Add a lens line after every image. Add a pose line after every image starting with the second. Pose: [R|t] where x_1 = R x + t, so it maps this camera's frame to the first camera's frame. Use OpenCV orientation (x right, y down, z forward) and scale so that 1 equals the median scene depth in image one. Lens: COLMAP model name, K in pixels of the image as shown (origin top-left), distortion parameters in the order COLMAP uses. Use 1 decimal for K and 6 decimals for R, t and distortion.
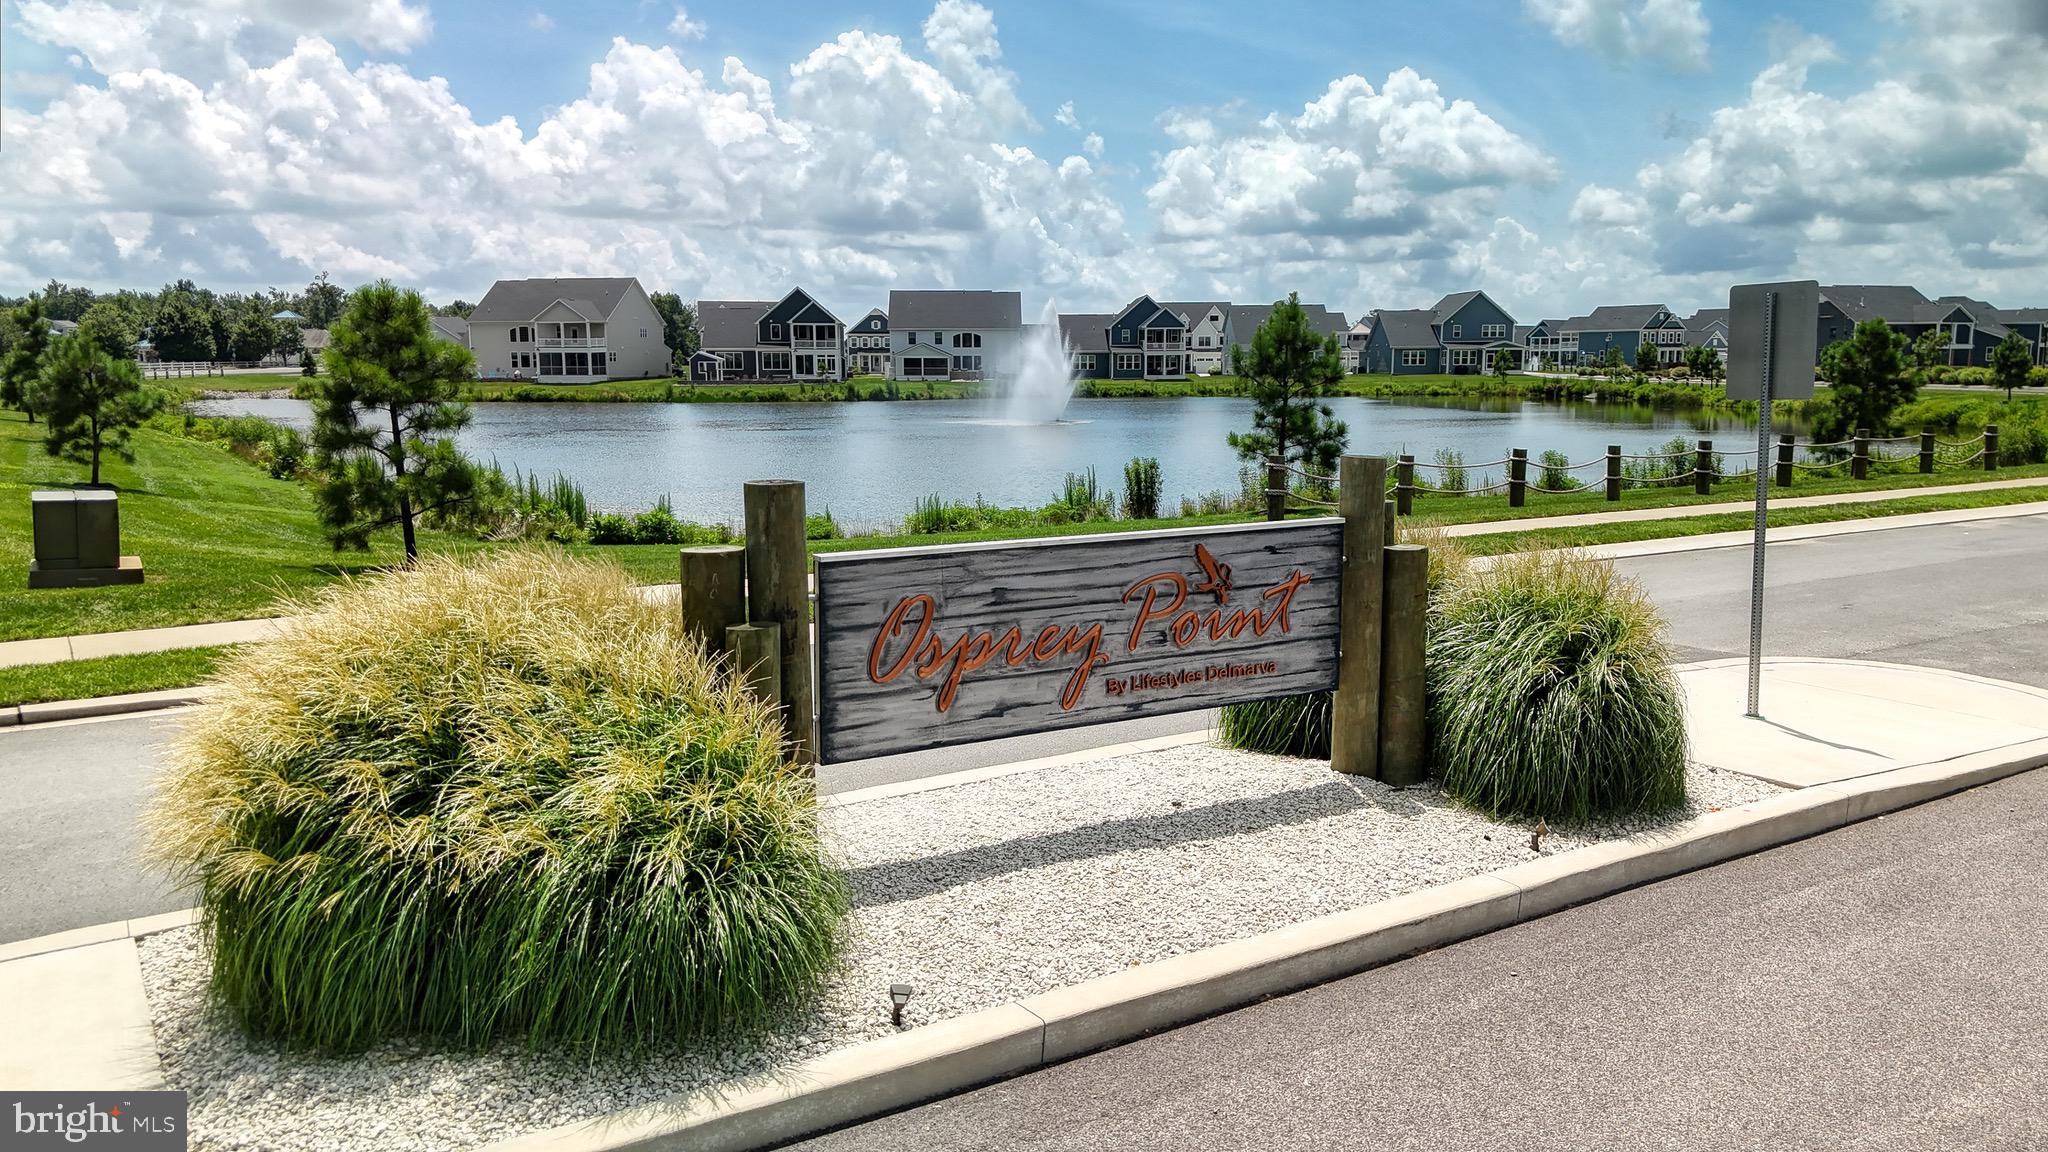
lens RADIAL K [[1438.6, 0, 1019.3], [0, 1438.6, 336.3], [0, 0, 1]] dist [-0.010632, 0.038813]
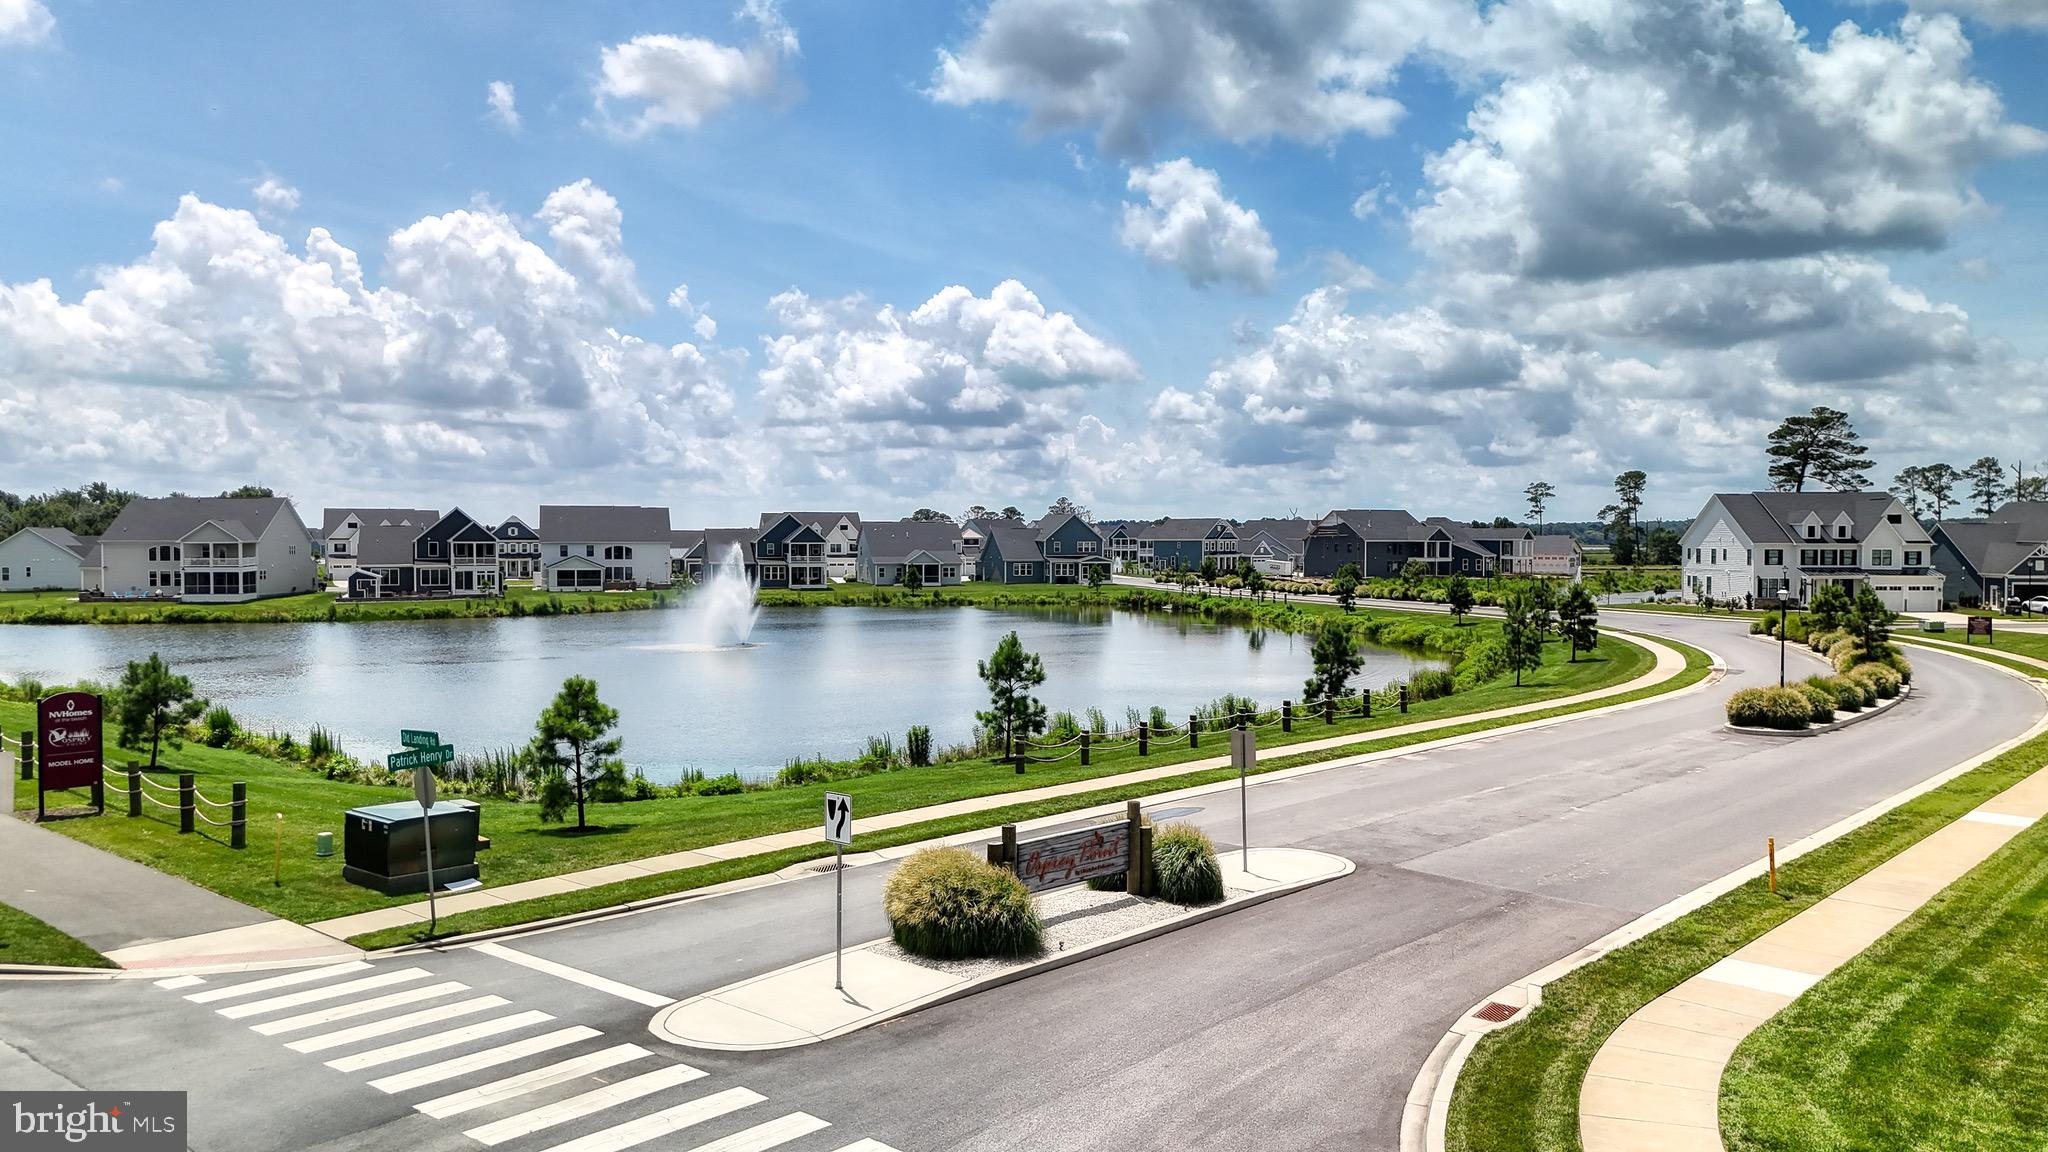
lens RADIAL K [[1529.2, 0, 1025.5], [0, 1529.2, 563.5], [0, 0, 1]] dist [0.091611, -0.109933]
pose [[0.958718, 0.002149, 0.284351, -0.044603], [-0.016188, 0.998762, 0.047032, -0.029552], [-0.283898, -0.049694, 0.957566, -0.105583]]
